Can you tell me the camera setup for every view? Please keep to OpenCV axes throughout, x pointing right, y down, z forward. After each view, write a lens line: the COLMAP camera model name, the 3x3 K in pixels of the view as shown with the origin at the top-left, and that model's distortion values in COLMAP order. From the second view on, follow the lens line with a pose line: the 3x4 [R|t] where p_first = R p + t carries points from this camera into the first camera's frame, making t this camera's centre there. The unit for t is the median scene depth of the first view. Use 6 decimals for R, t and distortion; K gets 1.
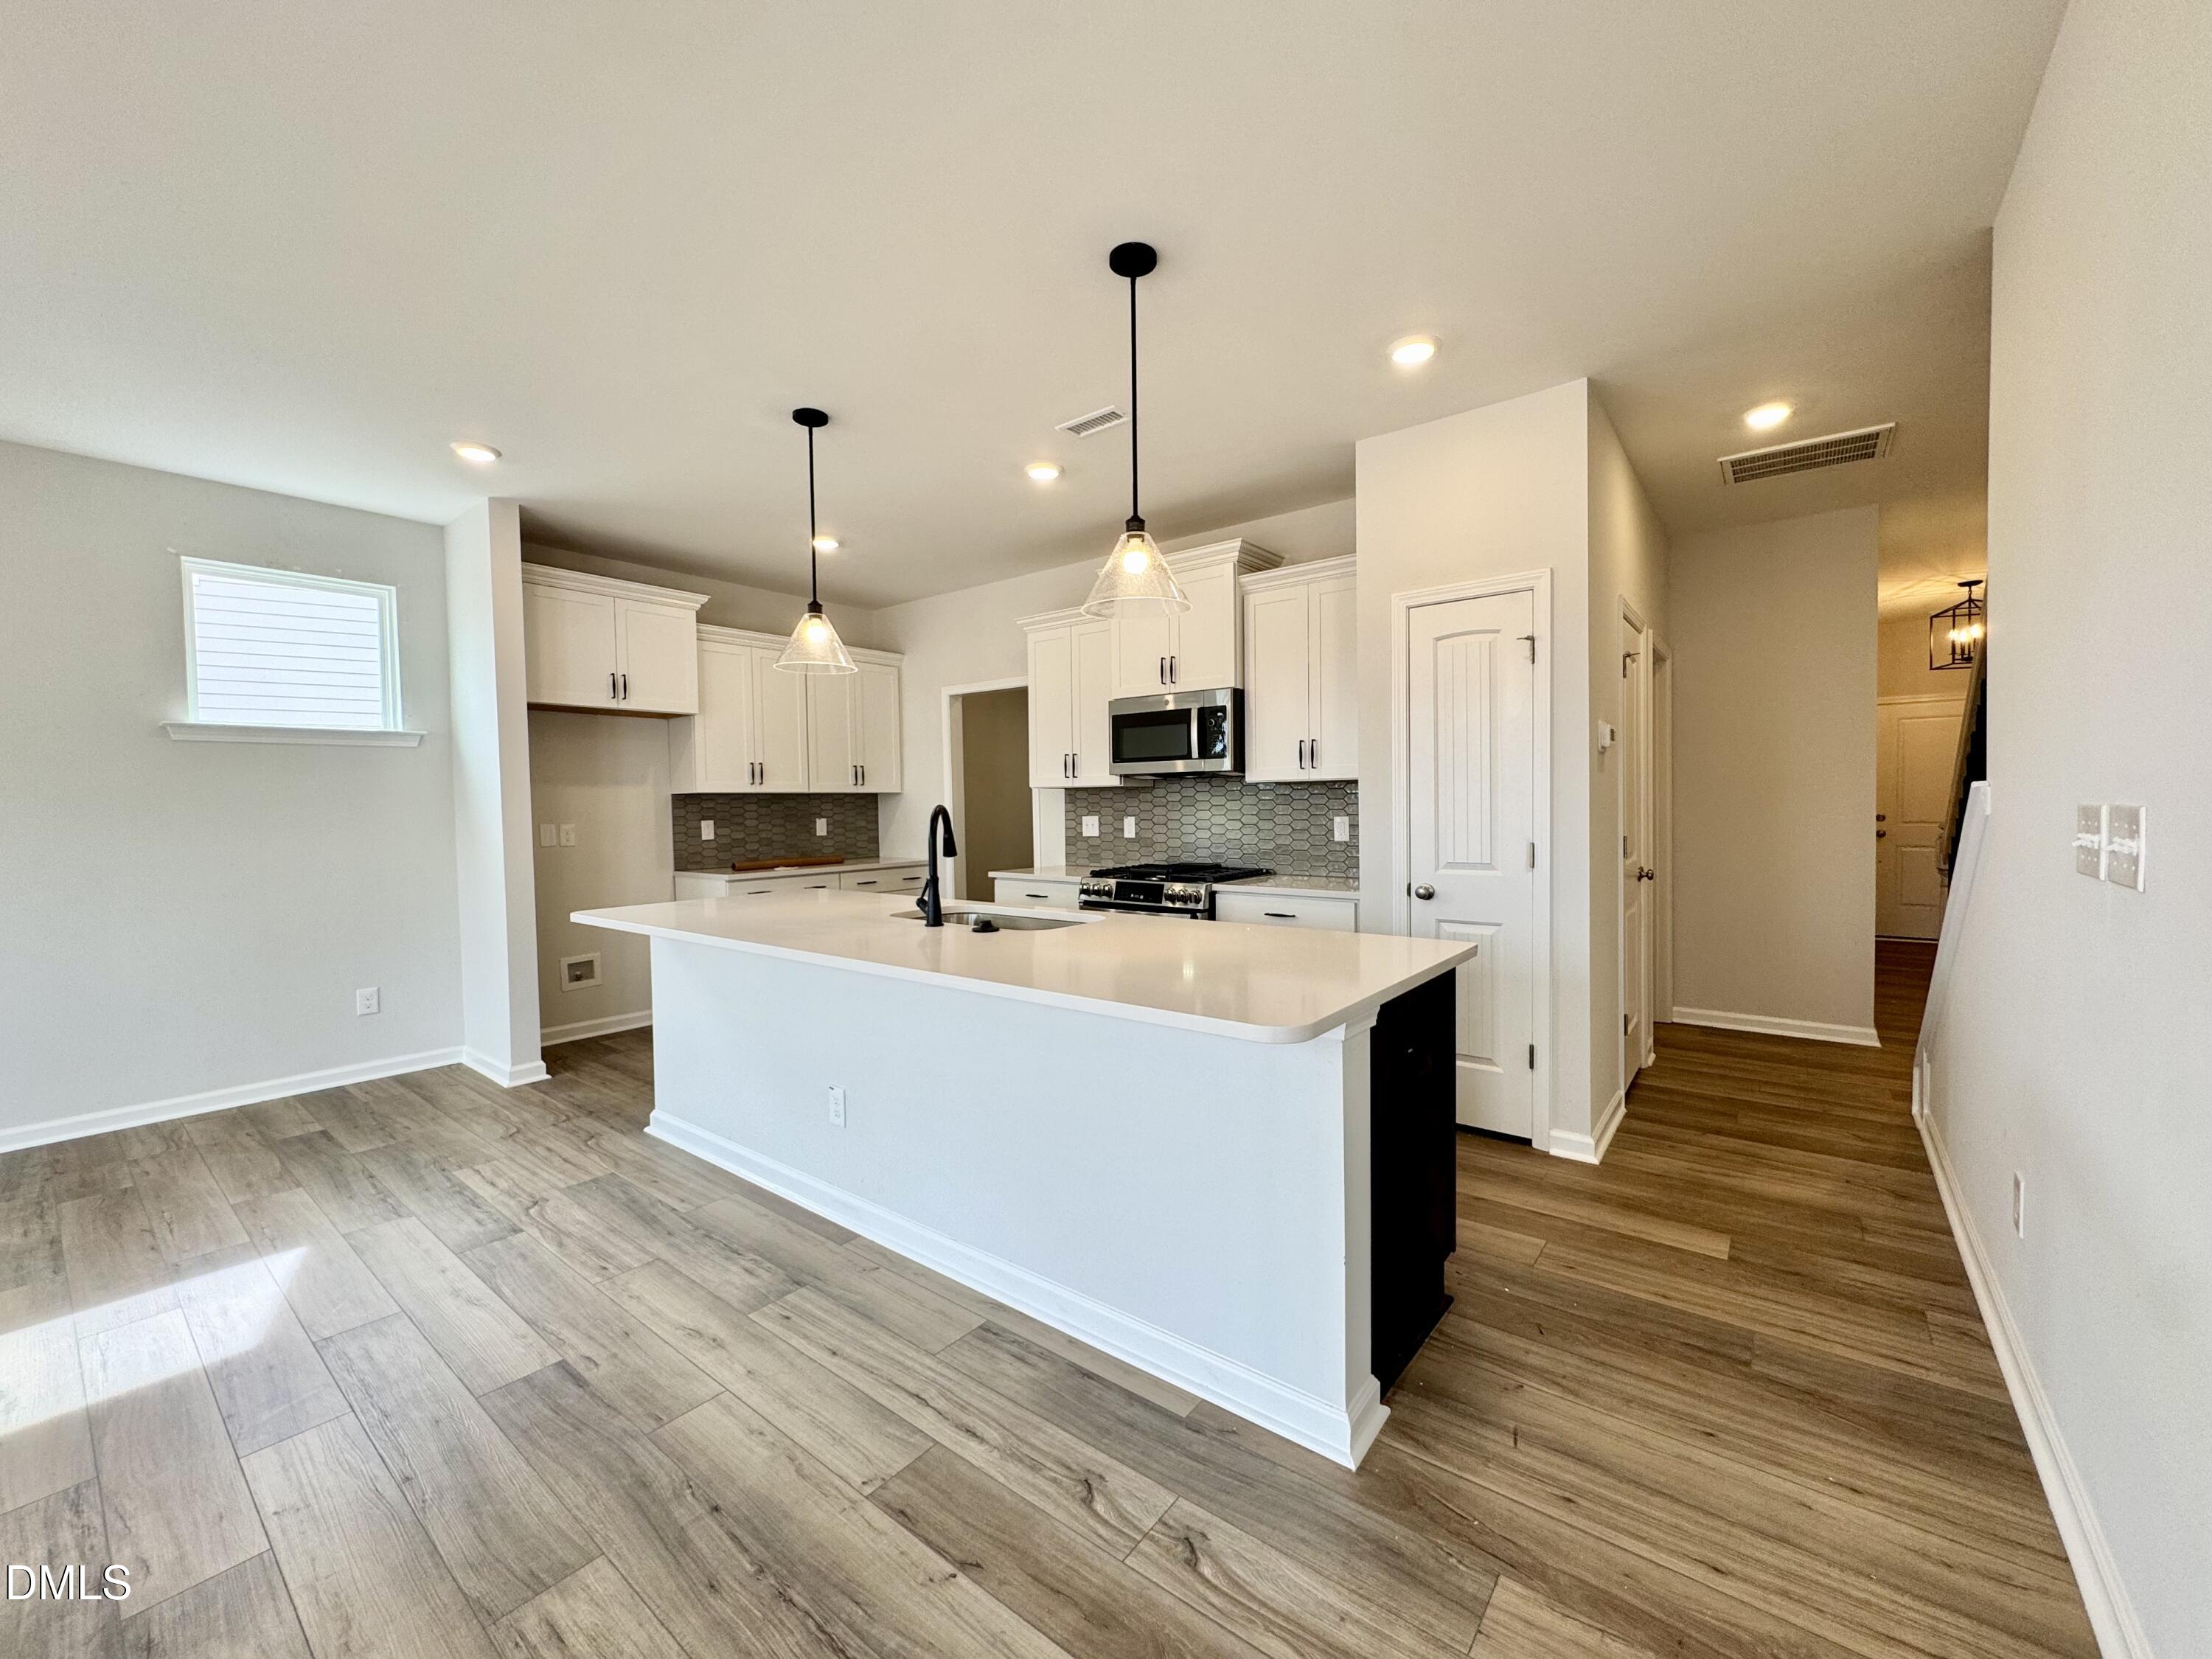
lens RADIAL K [[880.5, 0, 1106.0], [0, 880.5, 829.5], [0, 0, 1]] dist [-0.007658, 0.000075]
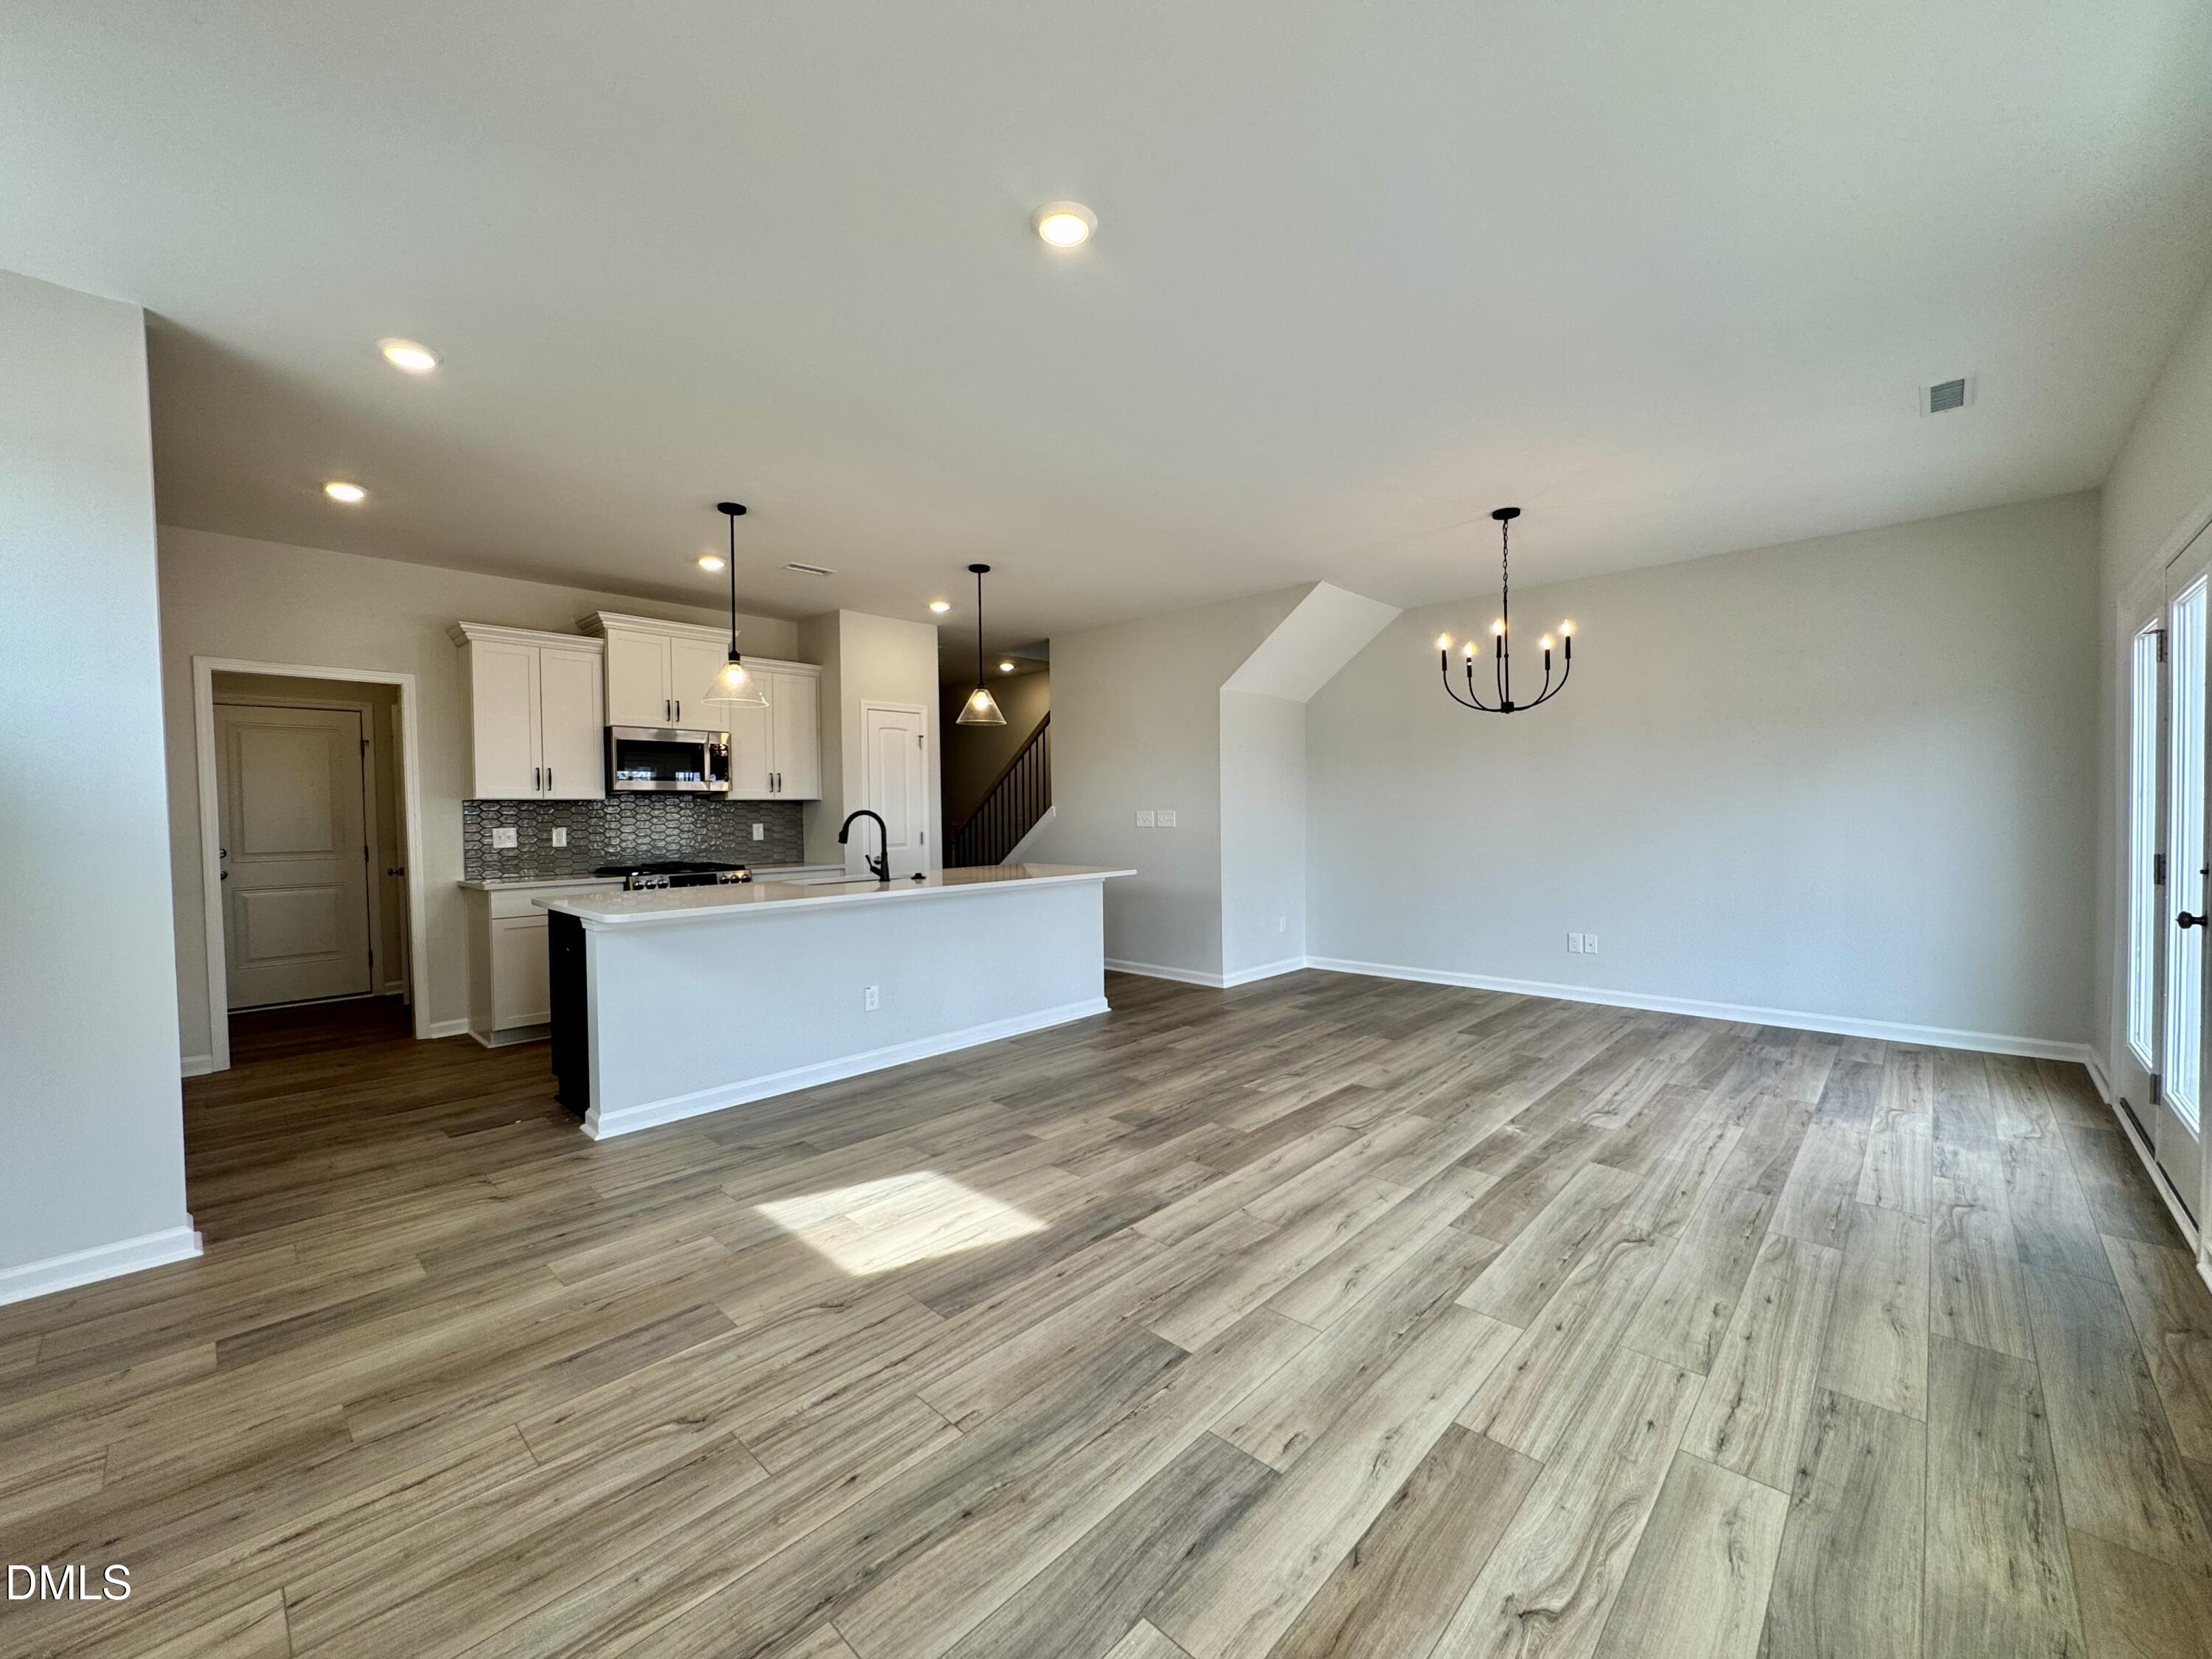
lens RADIAL K [[880.5, 0, 1106.0], [0, 880.5, 829.5], [0, 0, 1]] dist [-0.007658, 0.000075]
pose [[0.096212, -0.010586, 0.995305, -1.598924], [0.040888, 0.999141, 0.006675, 0.013383], [-0.994521, 0.040054, 0.096562, 0.356373]]
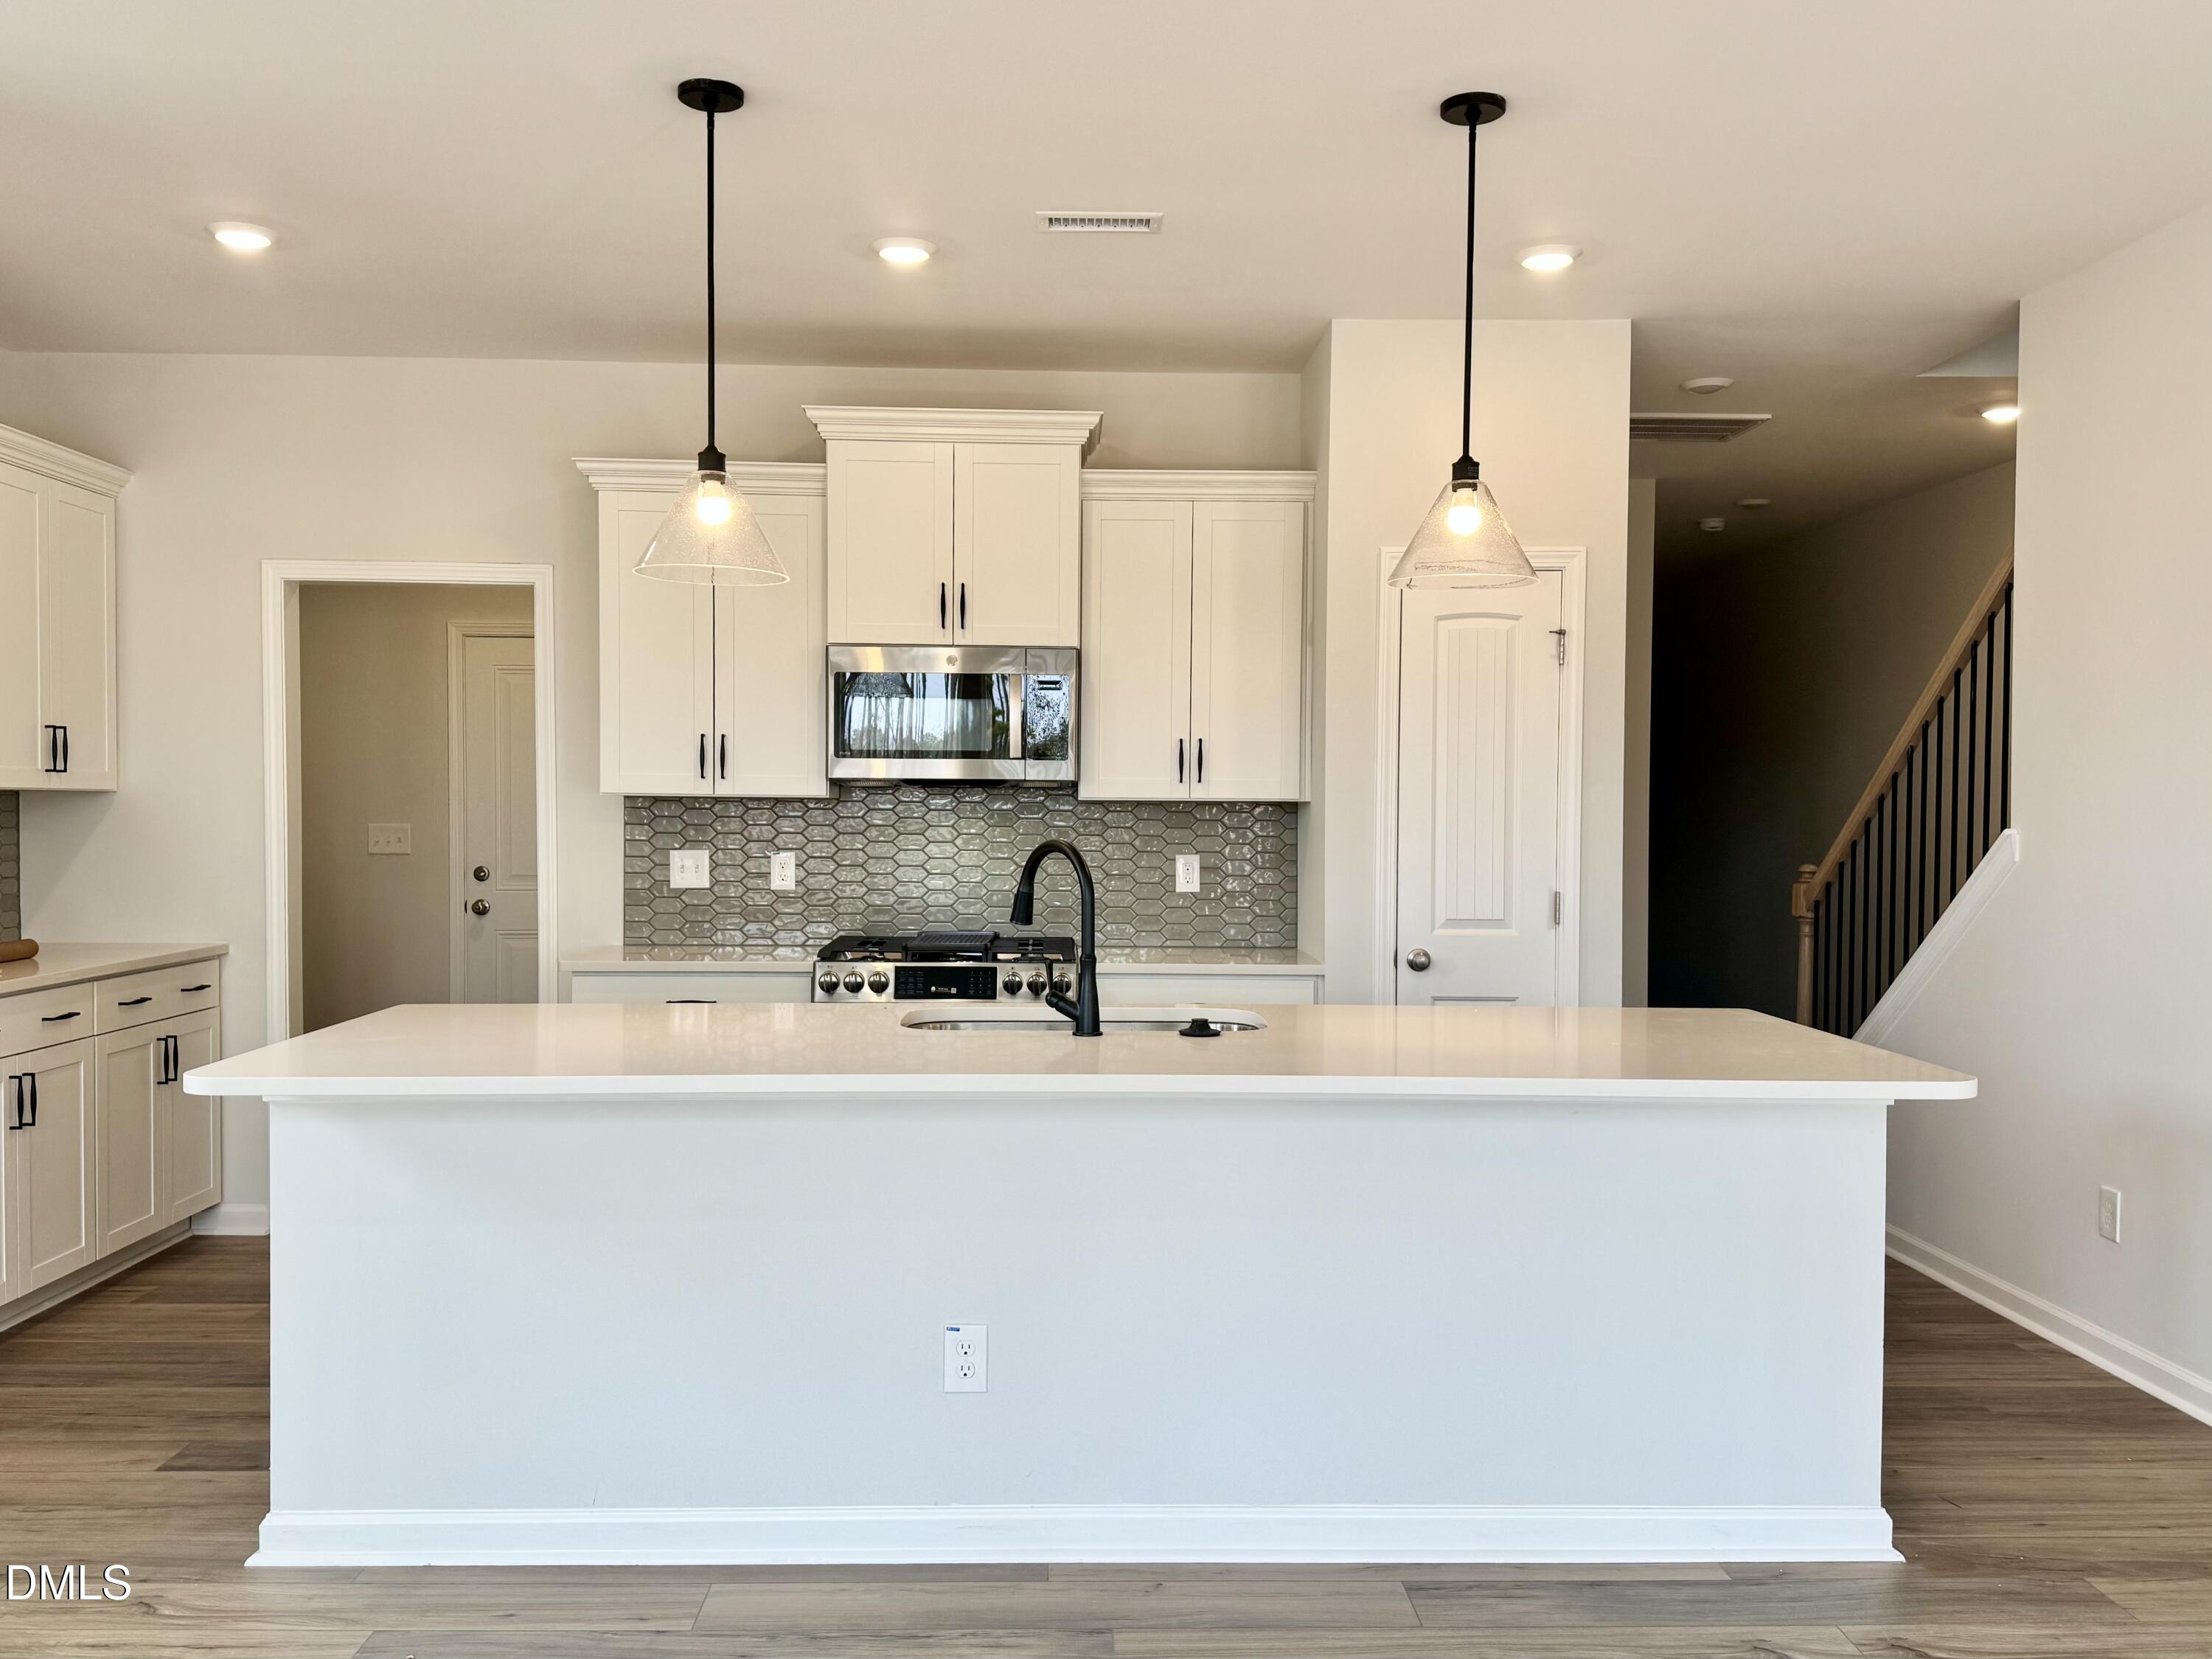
lens RADIAL K [[1785.7, 0, 1095.0], [0, 1785.7, 854.2], [0, 0, 1]] dist [0.088370, -0.117898]
pose [[0.770802, 0.002596, 0.637070, -0.862967], [0.001573, 0.999981, -0.005977, -0.009701], [-0.637073, 0.005609, 0.770783, 0.024938]]
